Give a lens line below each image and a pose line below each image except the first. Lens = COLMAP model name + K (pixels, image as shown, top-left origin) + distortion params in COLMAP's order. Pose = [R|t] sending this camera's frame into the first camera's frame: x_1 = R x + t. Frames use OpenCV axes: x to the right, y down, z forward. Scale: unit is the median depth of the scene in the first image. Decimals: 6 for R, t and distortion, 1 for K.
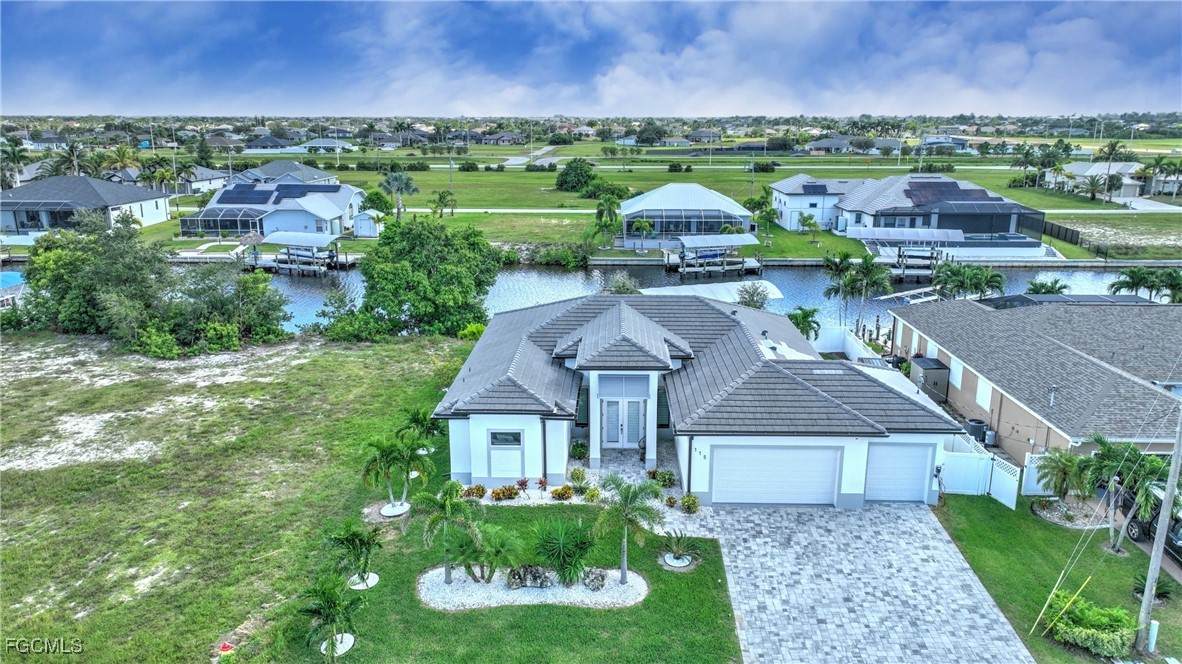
lens RADIAL K [[837.0, 0, 589.5], [0, 837.0, 332.9], [0, 0, 1]] dist [0.000693, 0.002906]
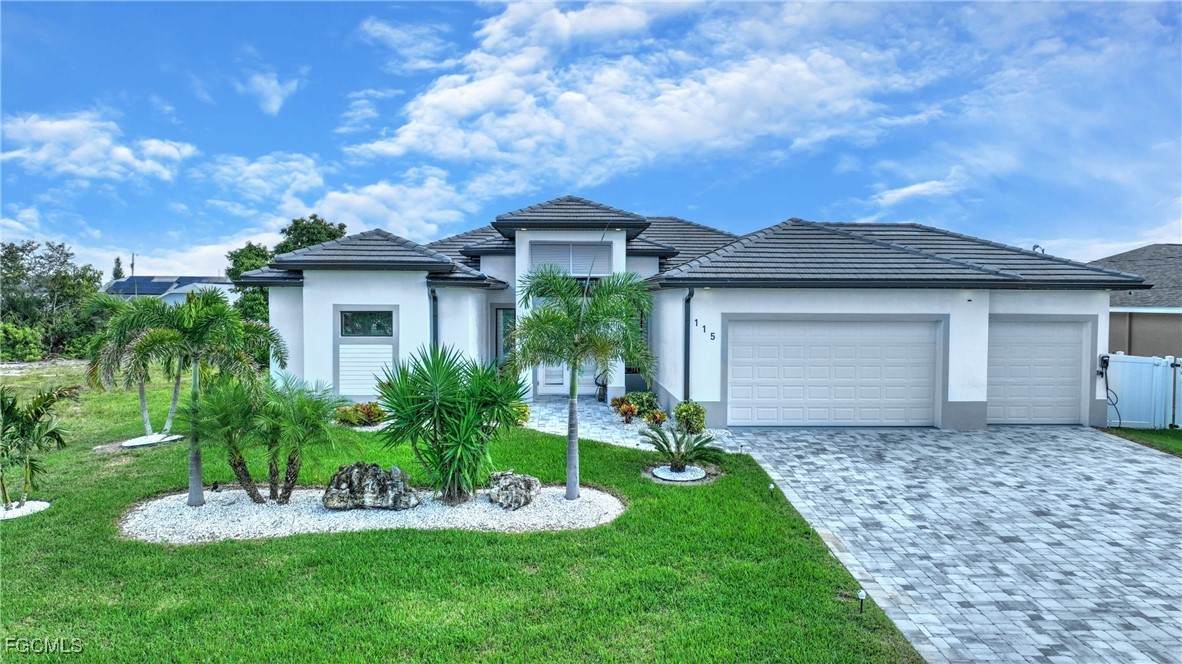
lens RADIAL K [[837.0, 0, 593.1], [0, 837.0, 332.3], [0, 0, 1]] dist [0.000693, 0.002906]
pose [[0.997773, 0.004065, 0.066581, 0.020679], [0.010301, 0.976779, -0.214004, 0.309584], [-0.065904, 0.214213, 0.974561, 0.517029]]
